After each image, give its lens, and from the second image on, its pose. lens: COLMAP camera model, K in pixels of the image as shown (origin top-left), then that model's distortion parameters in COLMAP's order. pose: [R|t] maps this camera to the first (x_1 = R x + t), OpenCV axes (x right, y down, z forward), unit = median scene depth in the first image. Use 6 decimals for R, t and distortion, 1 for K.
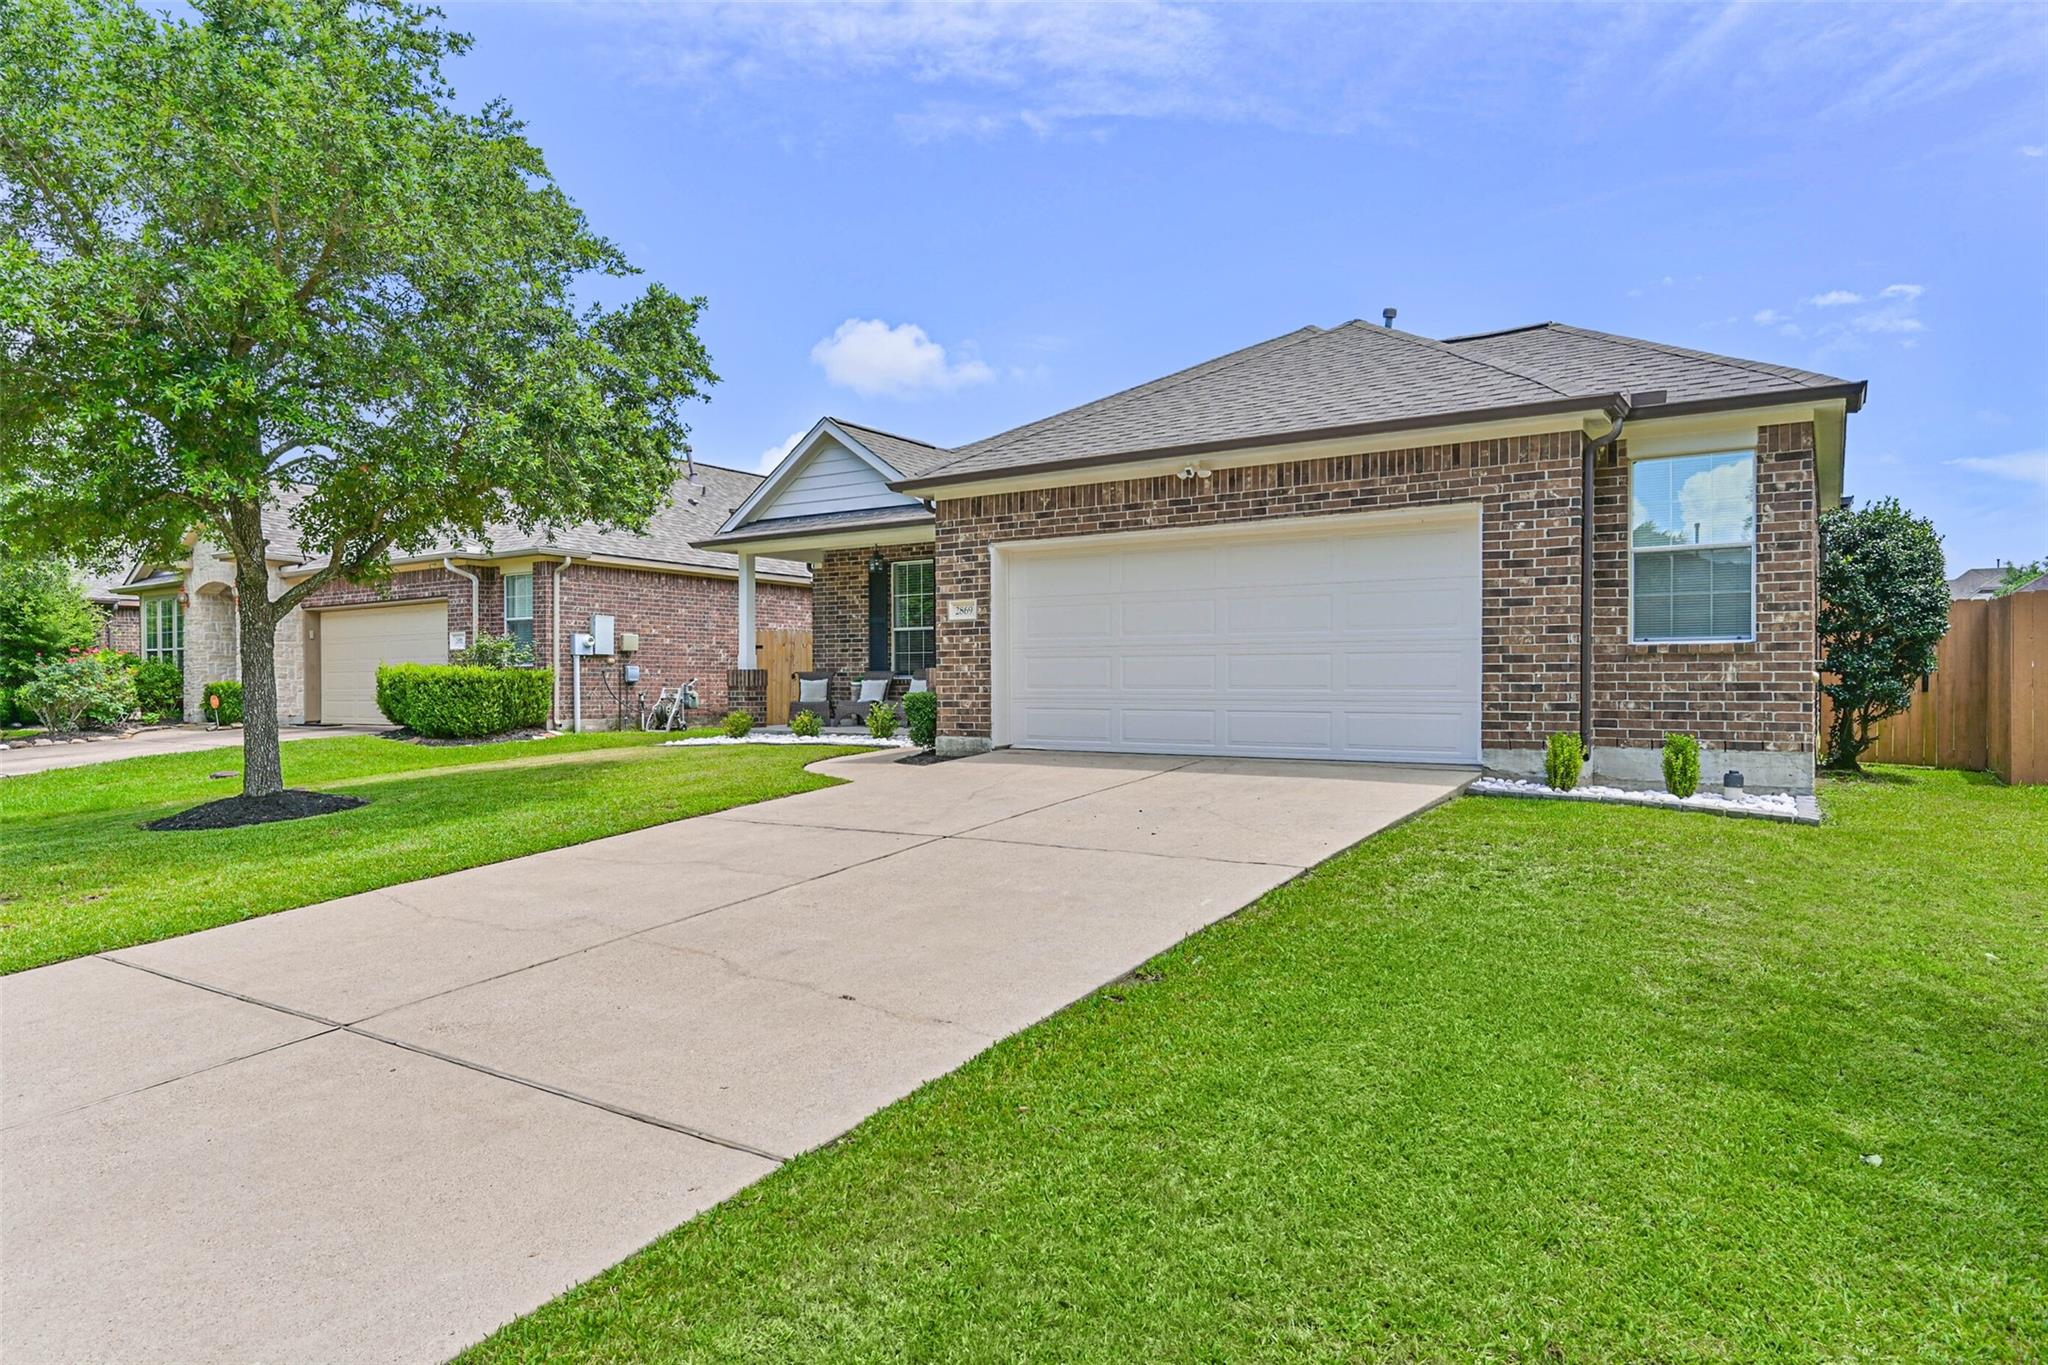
lens RADIAL K [[1183.4, 0, 1030.1], [0, 1183.4, 683.8], [0, 0, 1]] dist [0.012806, -0.000876]
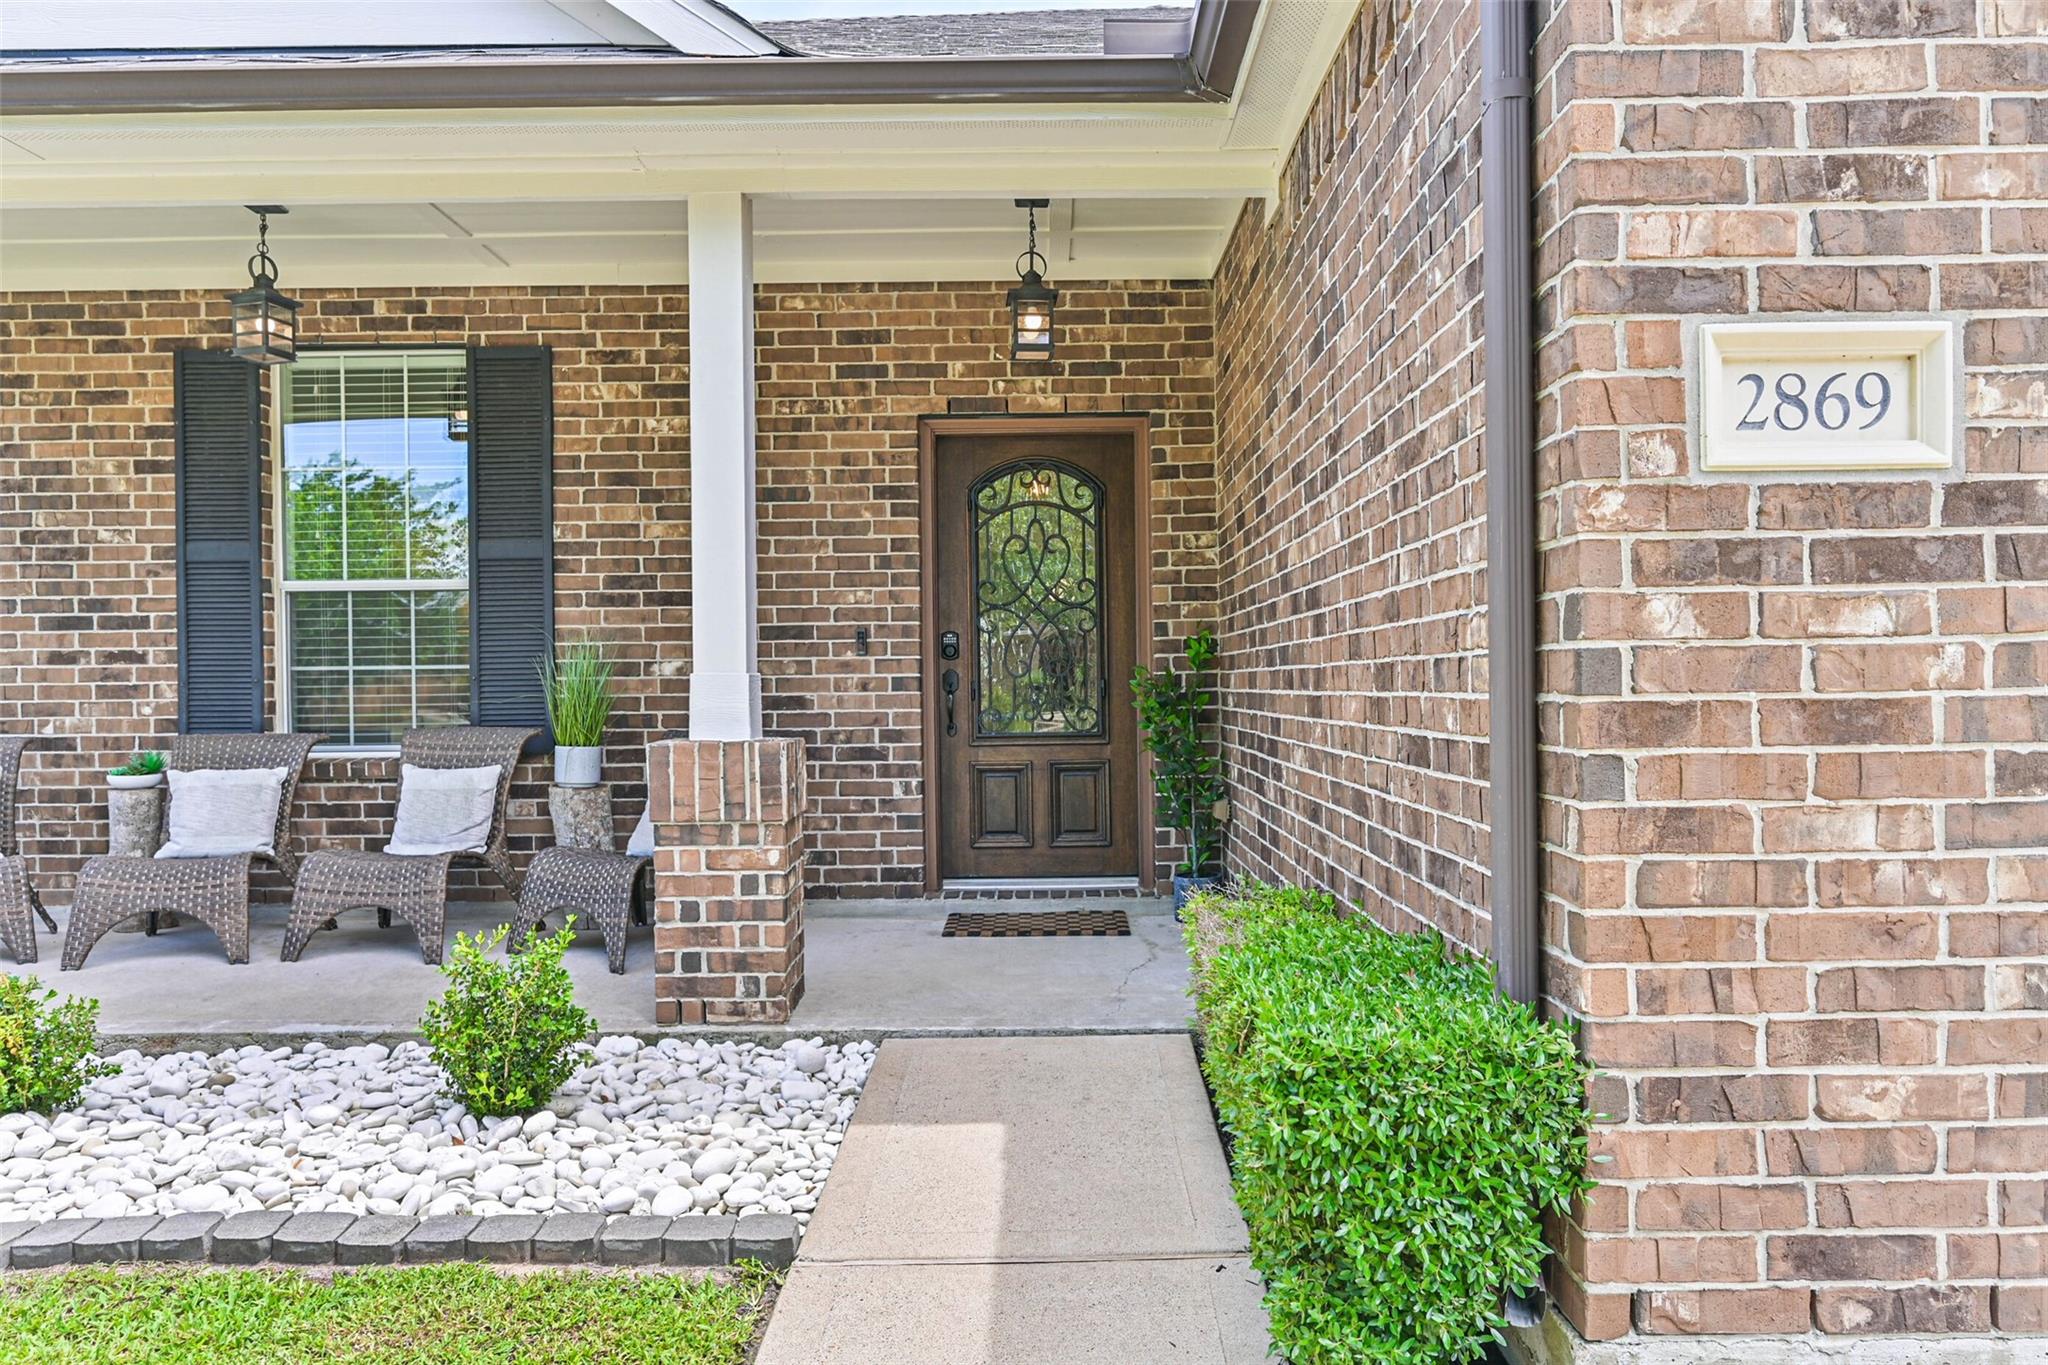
lens RADIAL K [[1353.5, 0, 1038.2], [0, 1353.5, 690.9], [0, 0, 1]] dist [-0.002280, -0.001158]
pose [[0.829656, -0.009922, 0.558187, -0.225198], [0.008345, 0.999951, 0.005372, -0.031590], [-0.558213, 0.000201, 0.829698, 0.955907]]
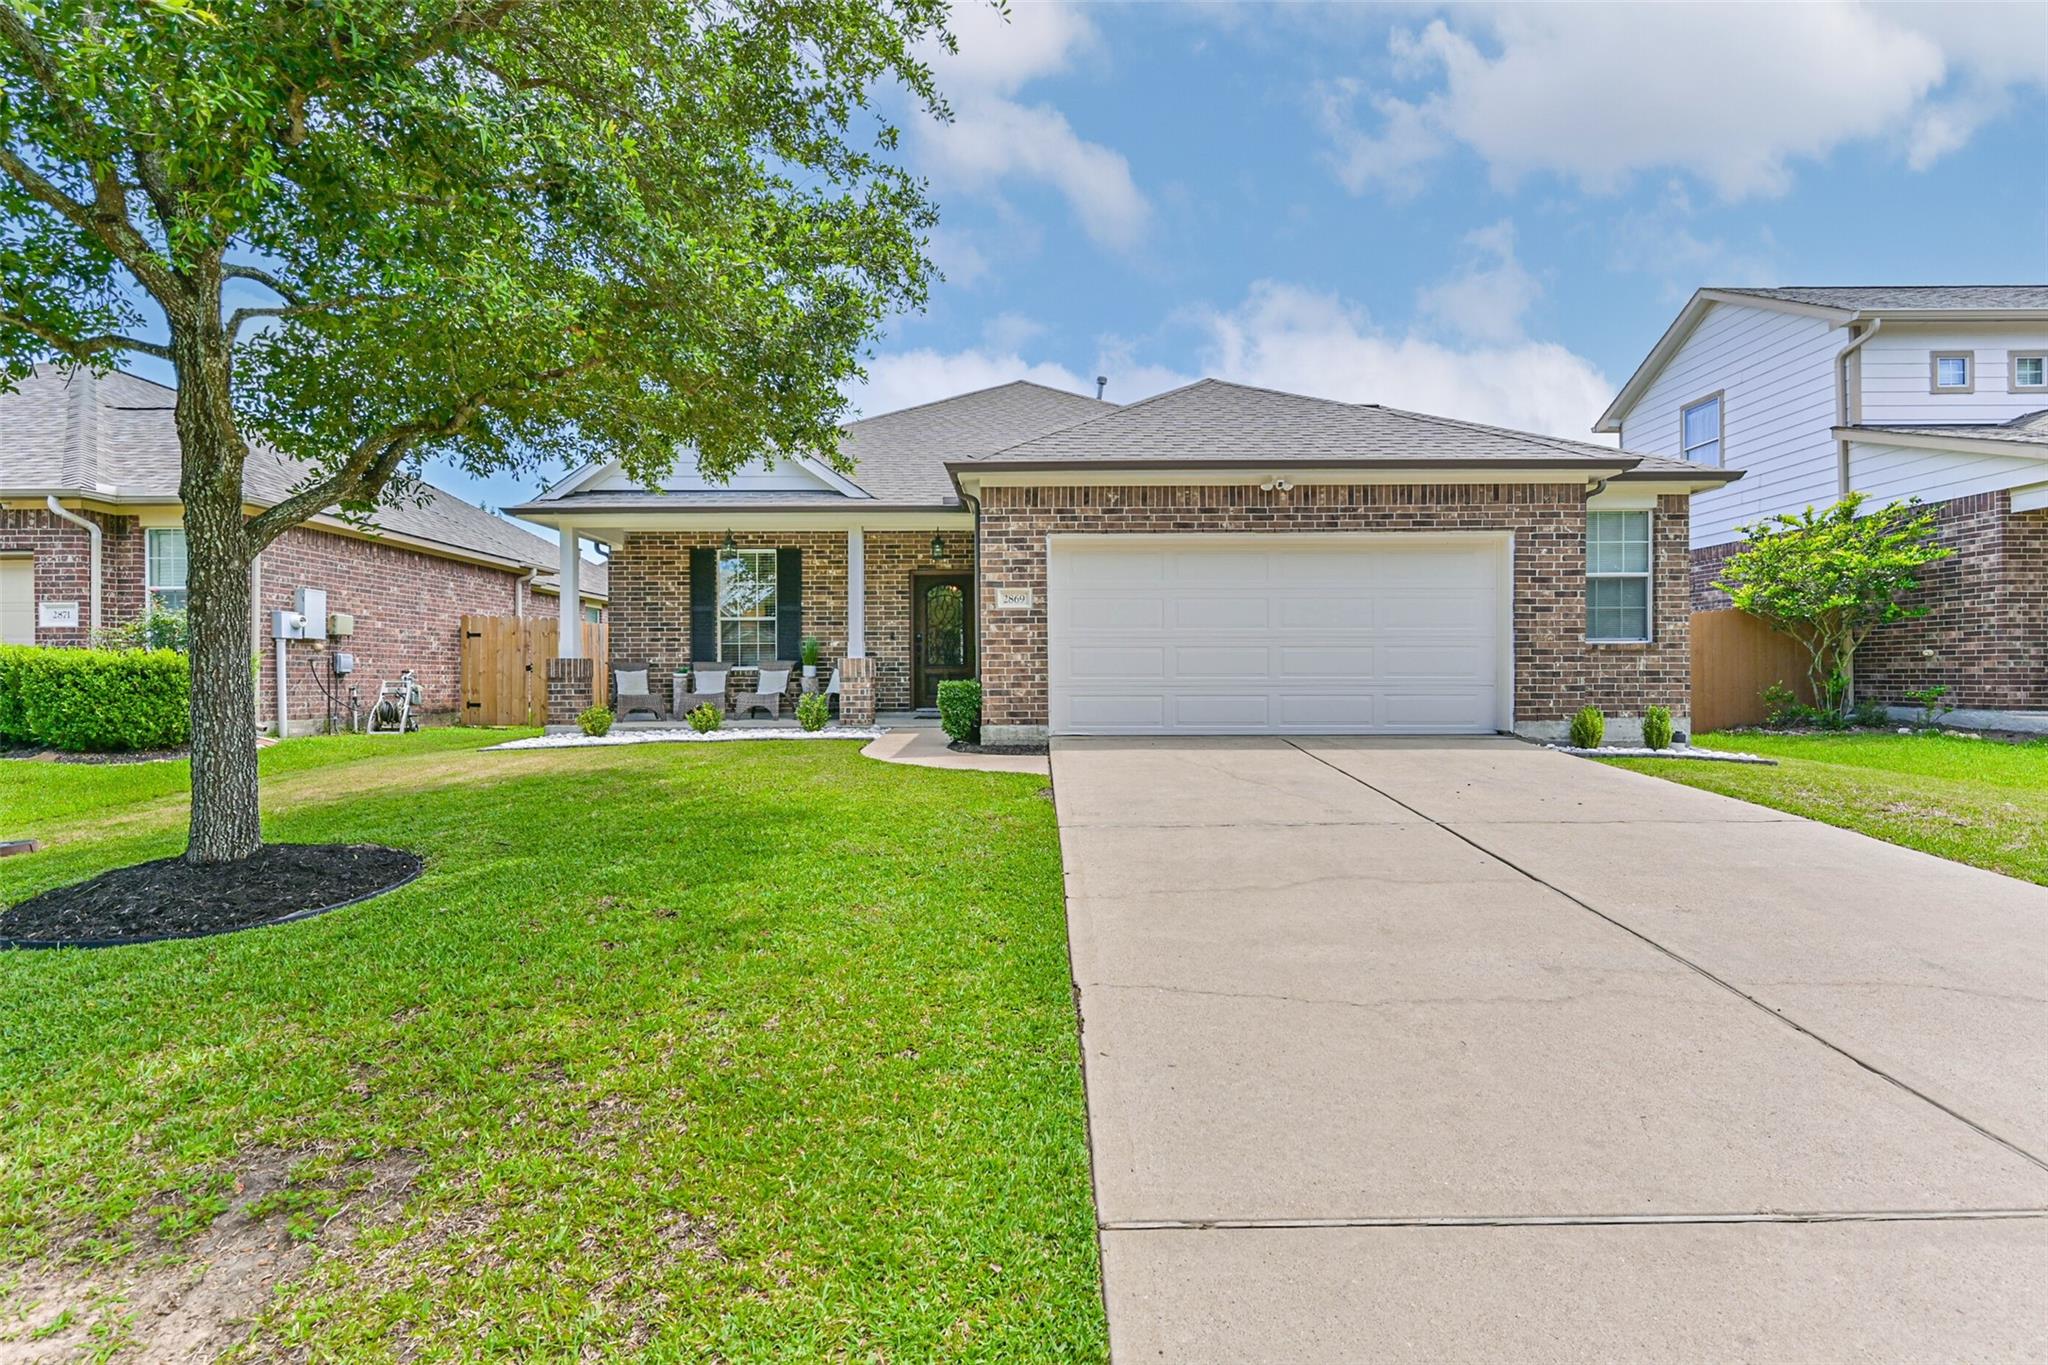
lens RADIAL K [[935.3, 0, 1020.0], [0, 935.3, 679.1], [0, 0, 1]] dist [0.012109, -0.002774]
pose [[0.836808, -0.001103, 0.547496, -0.504027], [0.002168, 0.999997, -0.001299, 0.007075], [-0.547493, 0.002273, 0.836807, 0.347391]]
